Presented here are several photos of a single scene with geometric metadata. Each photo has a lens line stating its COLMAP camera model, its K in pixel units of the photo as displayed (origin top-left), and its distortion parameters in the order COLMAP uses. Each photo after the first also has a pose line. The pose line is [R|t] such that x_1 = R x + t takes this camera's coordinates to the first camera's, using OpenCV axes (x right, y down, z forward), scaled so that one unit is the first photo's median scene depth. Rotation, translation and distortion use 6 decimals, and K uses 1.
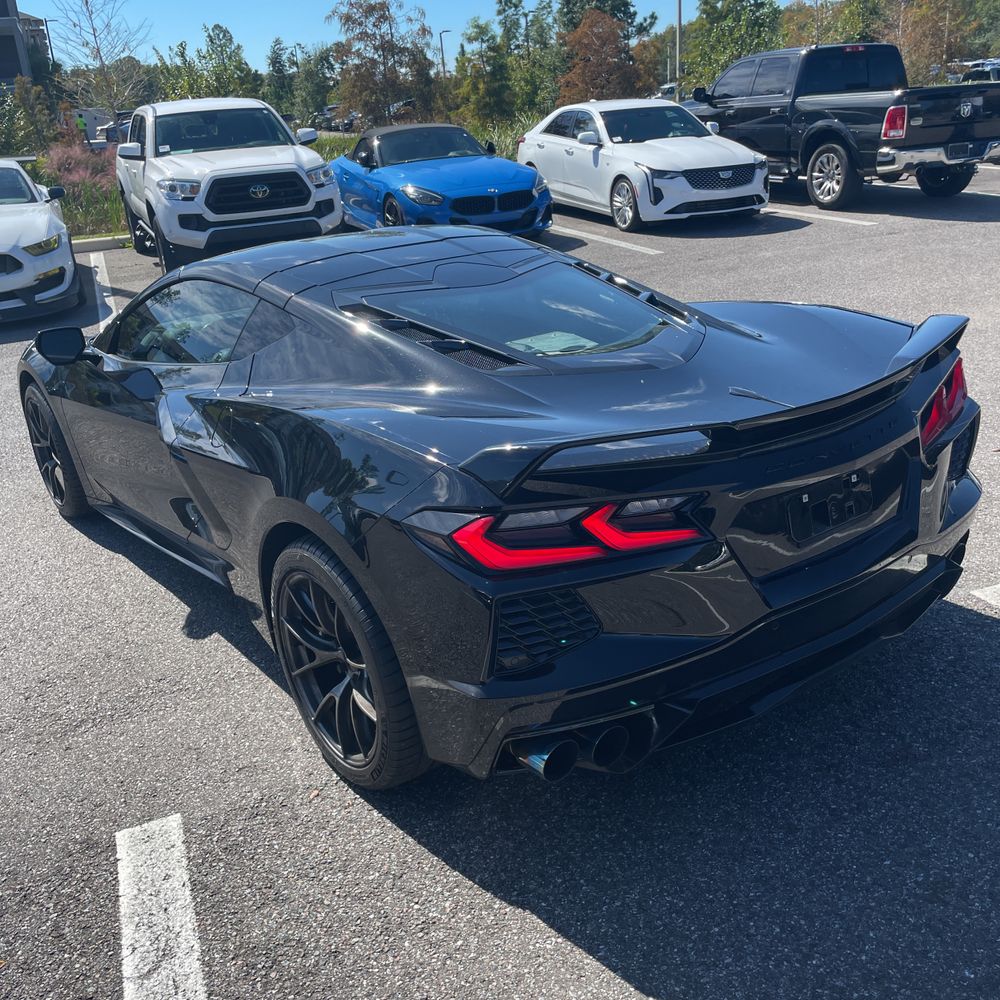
lens RADIAL K [[1028.0, 0, 495.5], [0, 1028.0, 506.4], [0, 0, 1]] dist [0.022897, 0.000000]
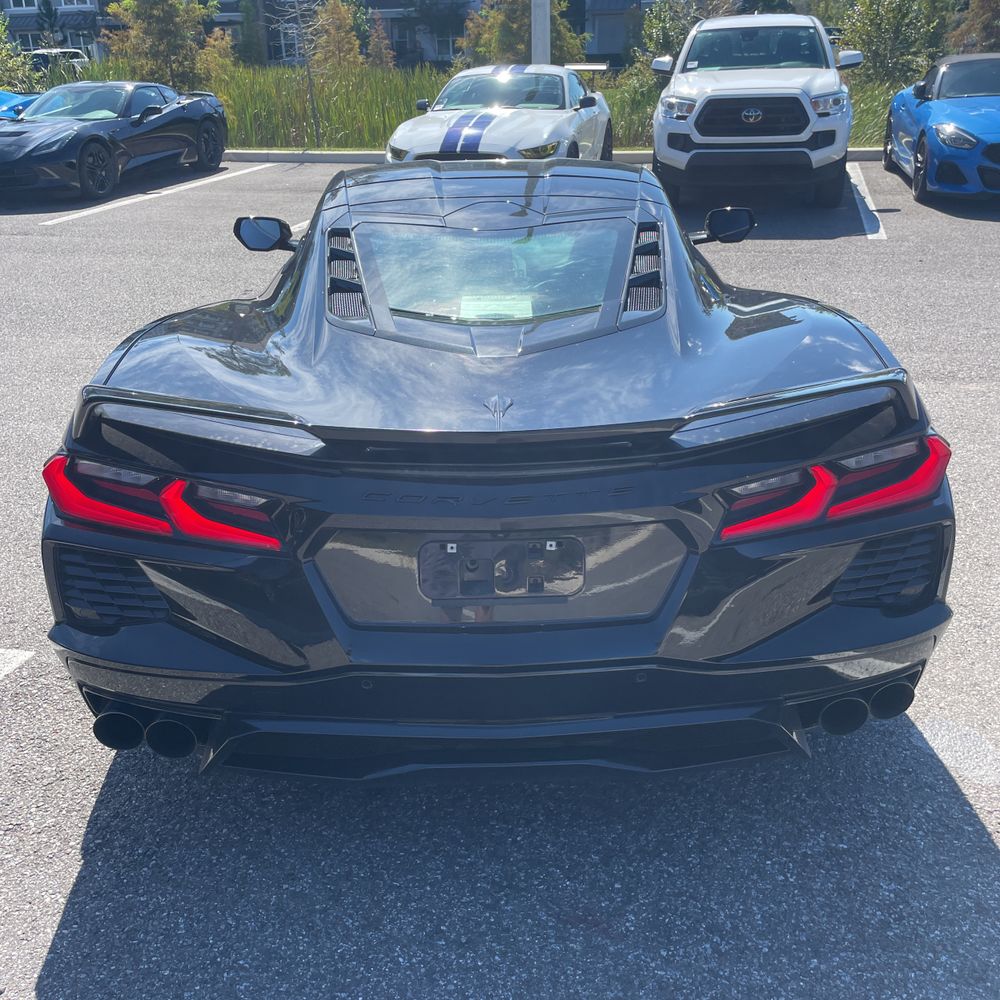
lens RADIAL K [[1028.0, 0, 505.3], [0, 1028.0, 495.1], [0, 0, 1]] dist [0.022897, 0.000000]
pose [[0.809799, 0.274880, -0.518330, 0.166649], [-0.243669, 0.961232, 0.129070, -0.036072], [0.533714, 0.021780, 0.845385, 0.081440]]
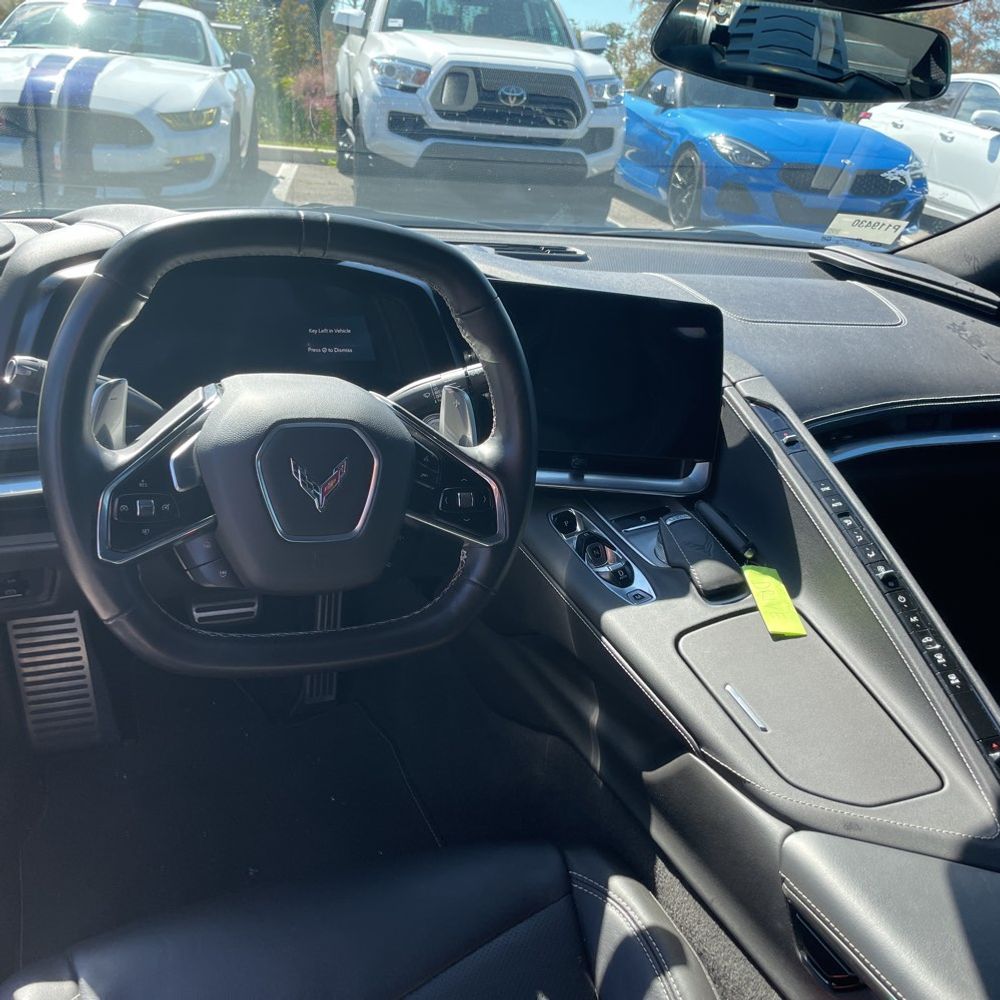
lens RADIAL K [[1028.0, 0, 463.0], [0, 1028.0, 516.0], [0, 0, 1]] dist [0.022897, 0.000000]
pose [[0.955663, 0.235123, -0.177272, -0.073758], [-0.232230, 0.971949, 0.037199, -0.056496], [0.181046, 0.005618, 0.983459, 0.325427]]
